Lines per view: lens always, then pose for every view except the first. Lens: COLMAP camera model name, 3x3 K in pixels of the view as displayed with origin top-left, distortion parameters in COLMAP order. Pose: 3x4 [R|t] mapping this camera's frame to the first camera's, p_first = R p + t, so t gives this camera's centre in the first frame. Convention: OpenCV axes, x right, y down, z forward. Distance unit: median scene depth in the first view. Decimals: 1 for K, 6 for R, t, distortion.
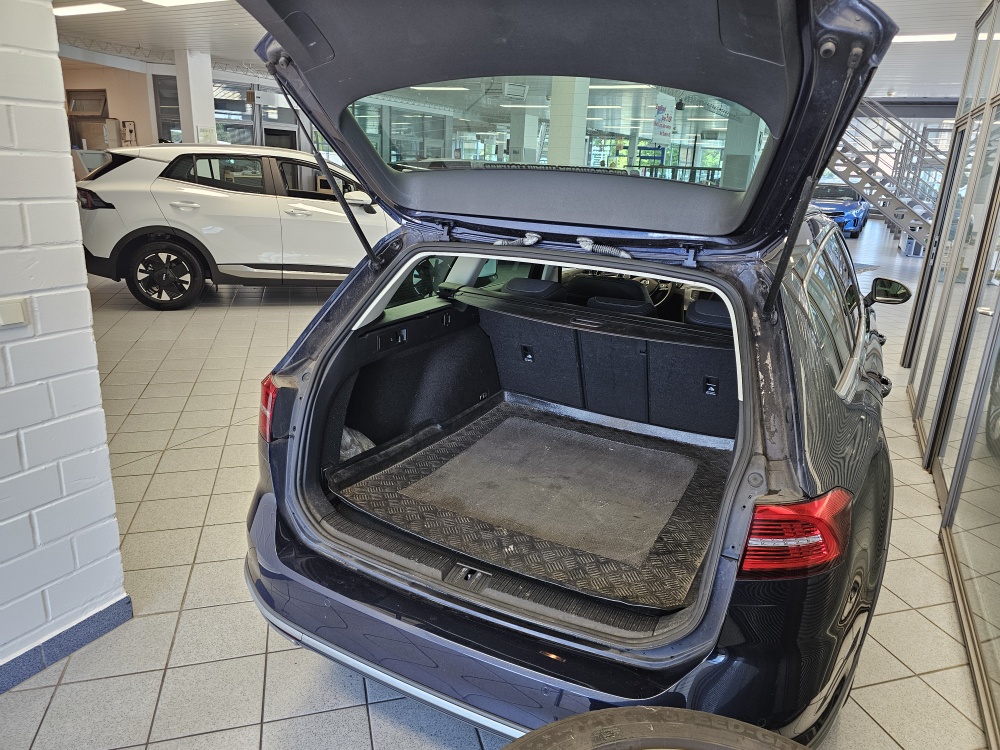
lens RADIAL K [[669.7, 0, 509.6], [0, 669.7, 364.7], [0, 0, 1]] dist [0.067258, -0.071809]
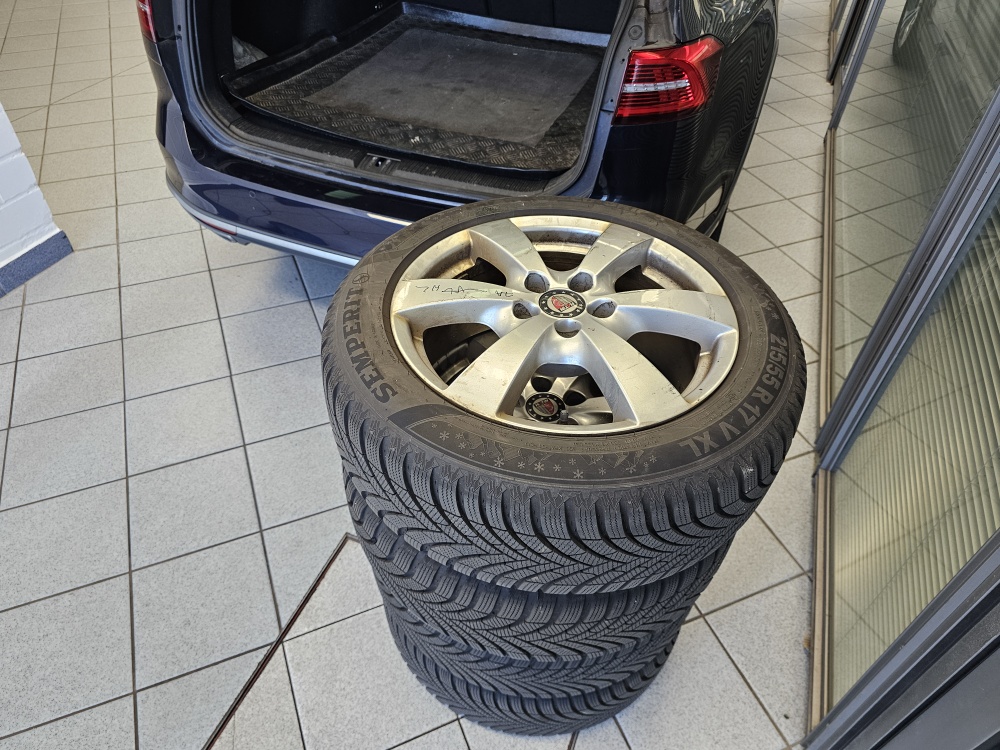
lens RADIAL K [[679.5, 0, 496.0], [0, 679.5, 384.2], [0, 0, 1]] dist [0.063046, -0.076183]
pose [[0.994157, -0.087630, 0.063036, 0.021571], [0.049176, 0.887493, 0.458190, 0.111942], [-0.096095, -0.452413, 0.886616, -0.133707]]
